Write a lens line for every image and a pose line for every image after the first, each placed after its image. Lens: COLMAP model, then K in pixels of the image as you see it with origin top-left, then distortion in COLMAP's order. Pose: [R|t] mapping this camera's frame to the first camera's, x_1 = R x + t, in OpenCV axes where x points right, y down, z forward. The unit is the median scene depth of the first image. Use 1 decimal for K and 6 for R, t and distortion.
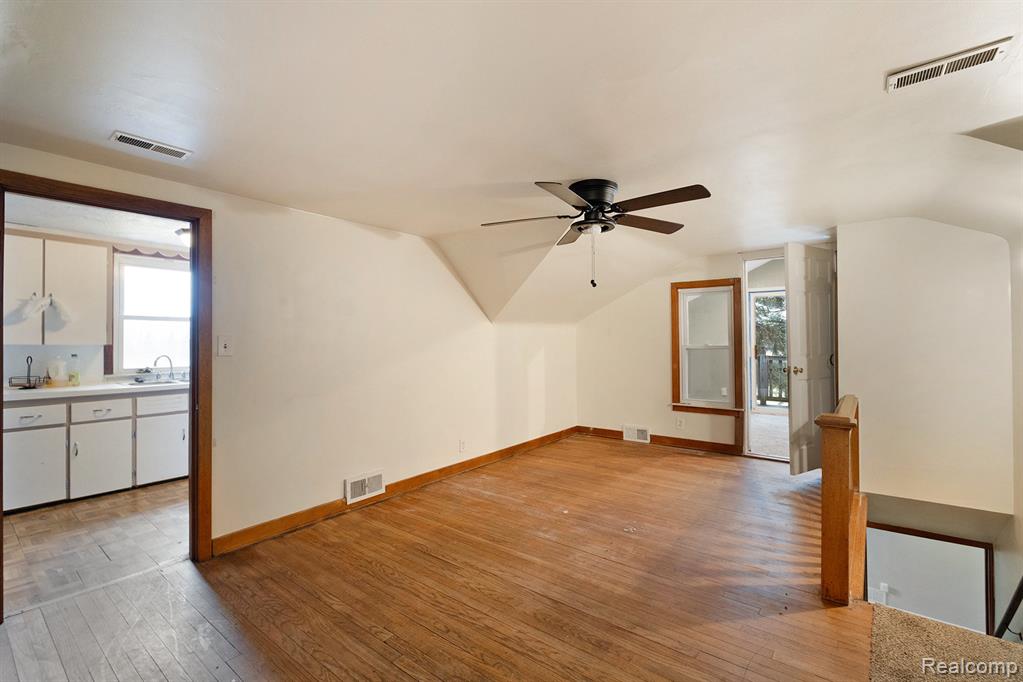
lens RADIAL K [[444.3, 0, 511.0], [0, 444.3, 342.4], [0, 0, 1]] dist [-0.000240, -0.001065]
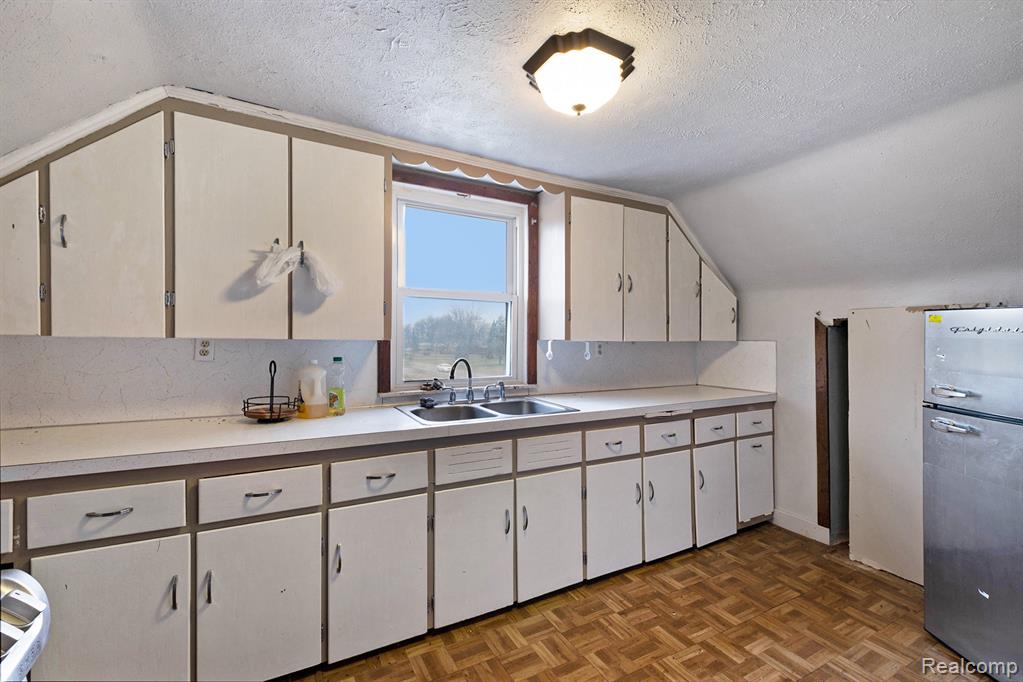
lens RADIAL K [[444.3, 0, 512.6], [0, 444.3, 341.6], [0, 0, 1]] dist [-0.000240, -0.001065]
pose [[0.914712, -0.003177, -0.404094, -0.592209], [0.003093, 0.999995, -0.000859, 0.009276], [0.404095, -0.000464, 0.914717, 0.615107]]
